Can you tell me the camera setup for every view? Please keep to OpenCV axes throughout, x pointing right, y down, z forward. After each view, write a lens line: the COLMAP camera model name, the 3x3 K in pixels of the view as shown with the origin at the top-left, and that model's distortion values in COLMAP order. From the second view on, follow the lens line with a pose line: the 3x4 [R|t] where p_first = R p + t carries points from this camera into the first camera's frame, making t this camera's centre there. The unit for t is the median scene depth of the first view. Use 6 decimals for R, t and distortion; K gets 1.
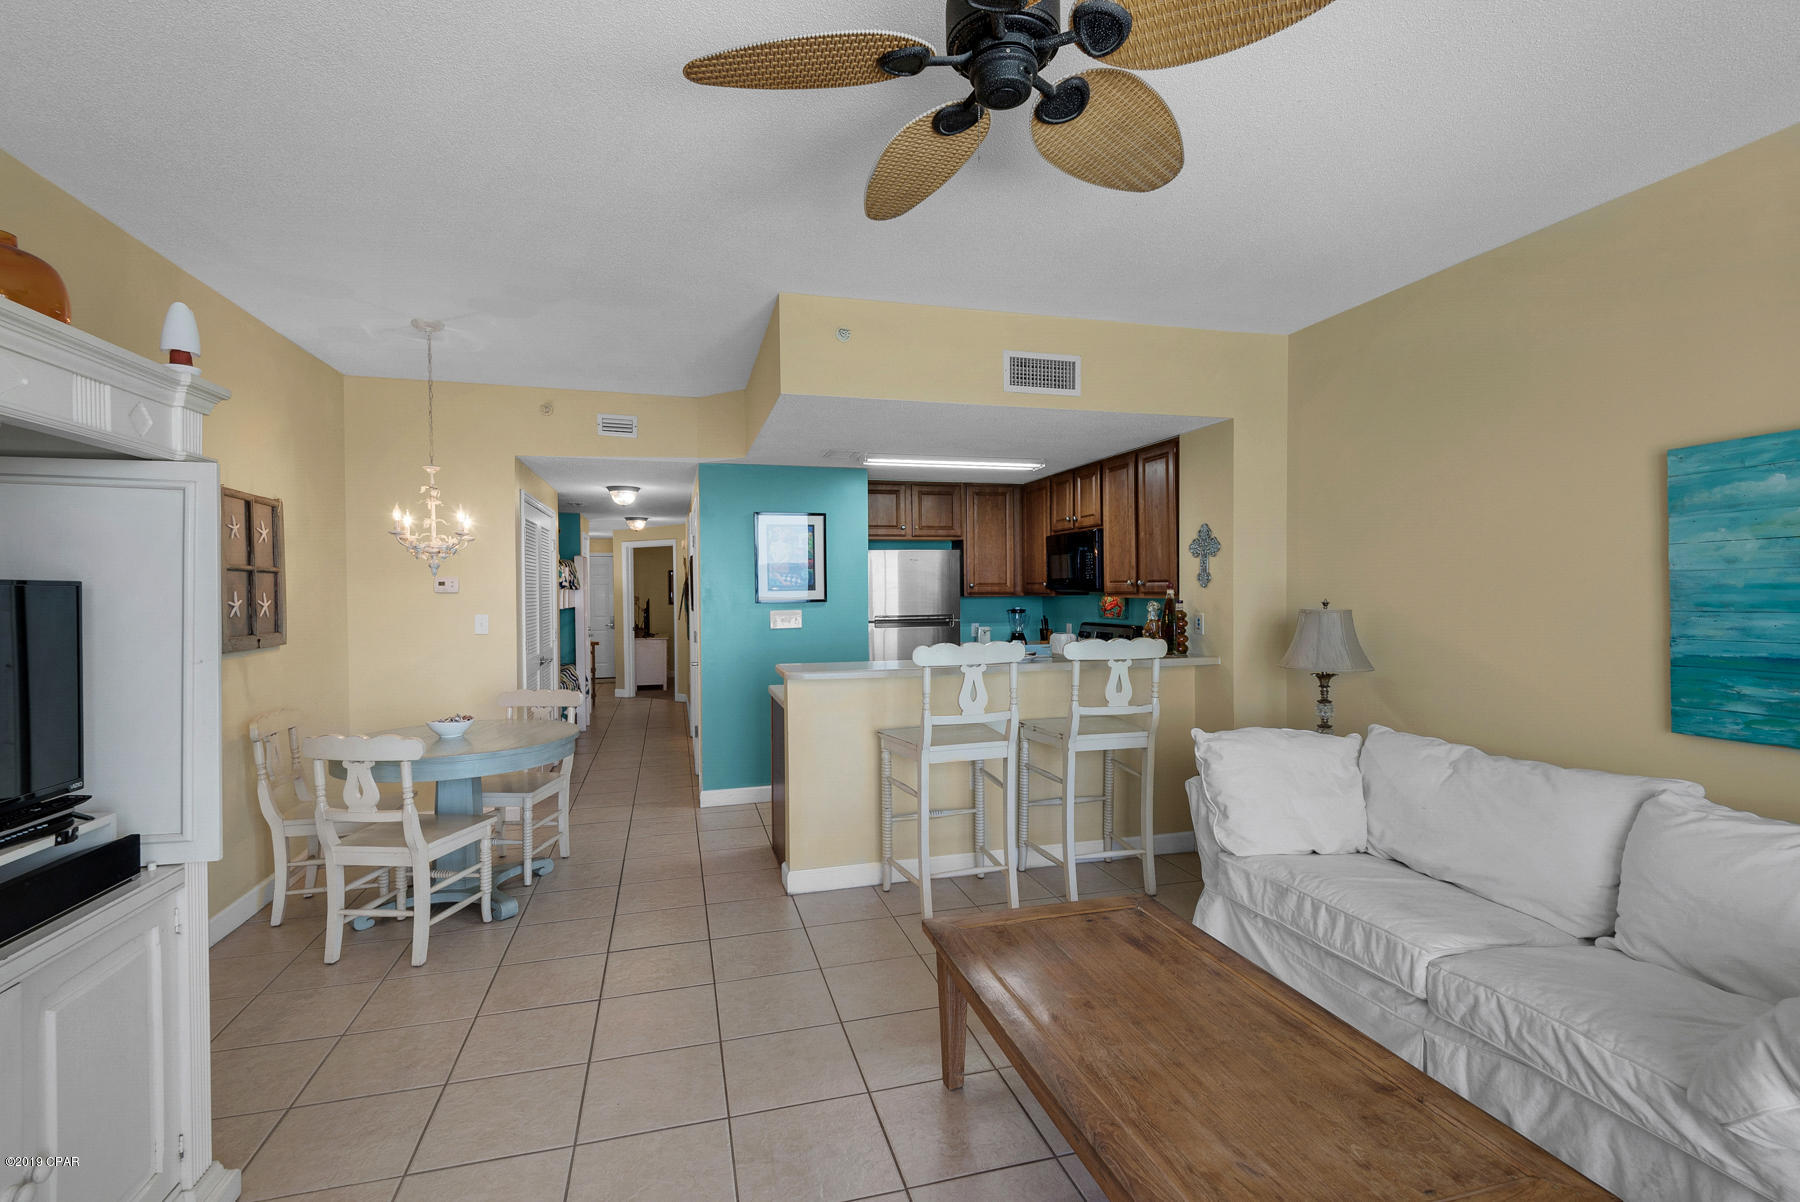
lens RADIAL K [[802.0, 0, 903.3], [0, 802.0, 598.9], [0, 0, 1]] dist [0.021844, -0.019728]
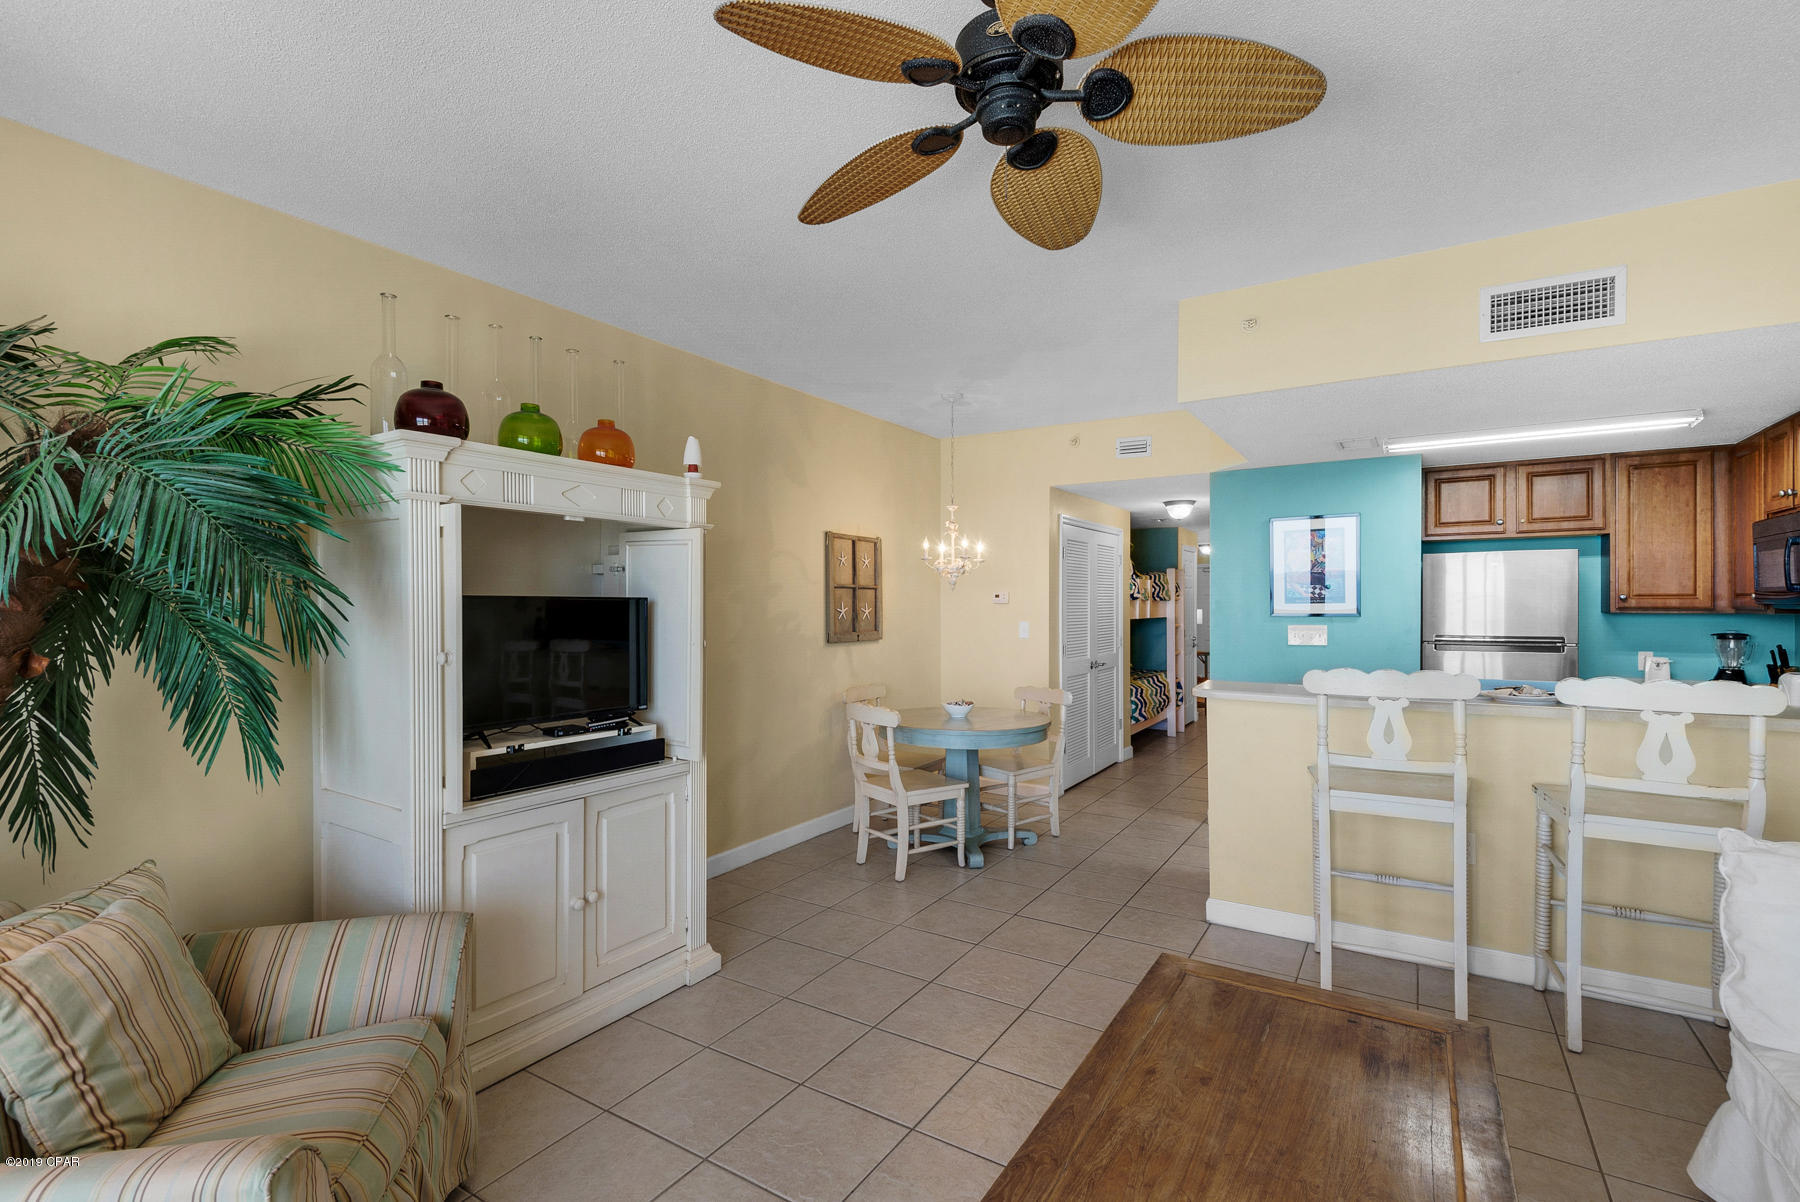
lens RADIAL K [[809.0, 0, 900.0], [0, 809.0, 601.0], [0, 0, 1]] dist [0.025107, -0.020935]
pose [[0.664374, 0.004415, -0.747387, 0.312089], [-0.011941, 0.999918, -0.004708, -0.004279], [0.747305, 0.012053, 0.664372, 0.074430]]
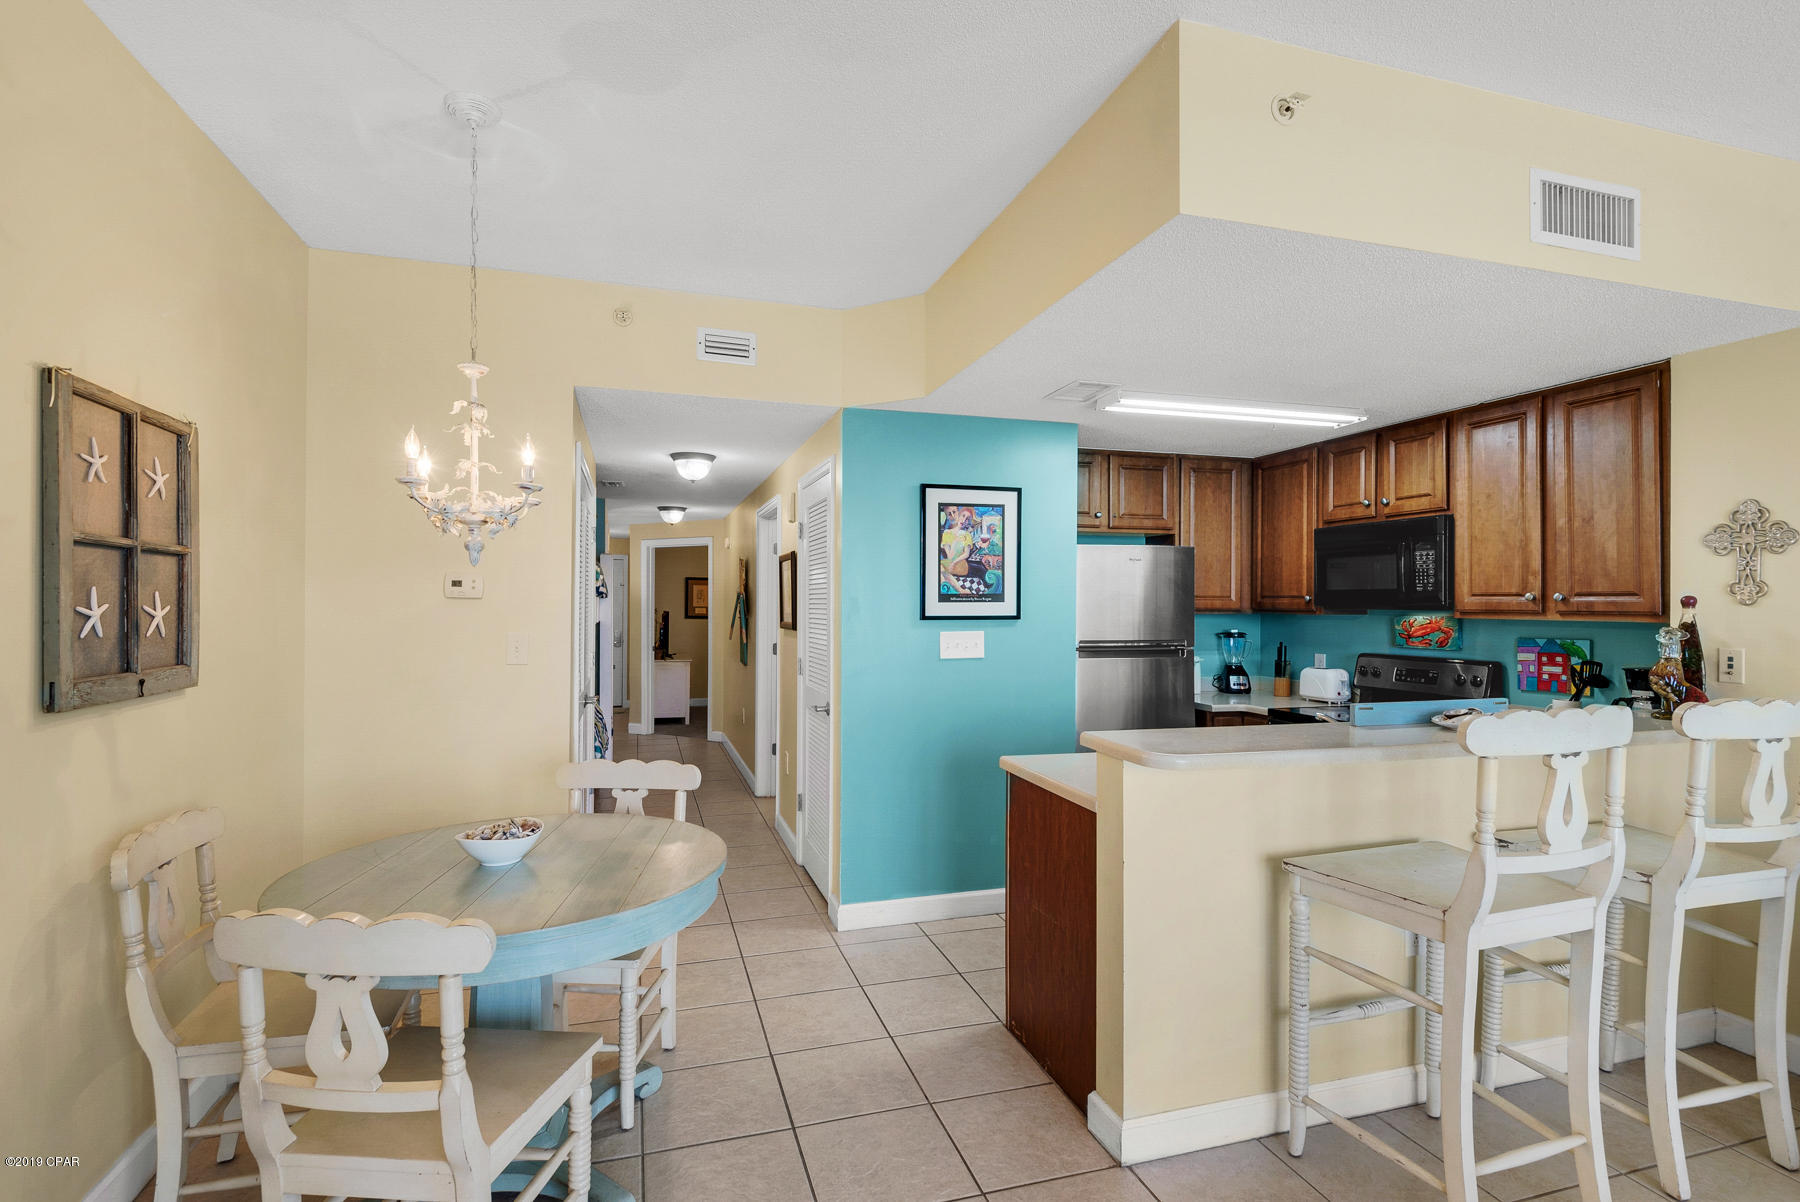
lens RADIAL K [[852.1, 0, 900.0], [0, 852.1, 601.0], [0, 0, 1]] dist [0.020647, -0.017791]
pose [[0.999776, 0.013420, 0.016374, -0.285624], [-0.013157, 0.999784, -0.016068, 0.001277], [-0.016587, 0.015849, 0.999737, 0.392672]]
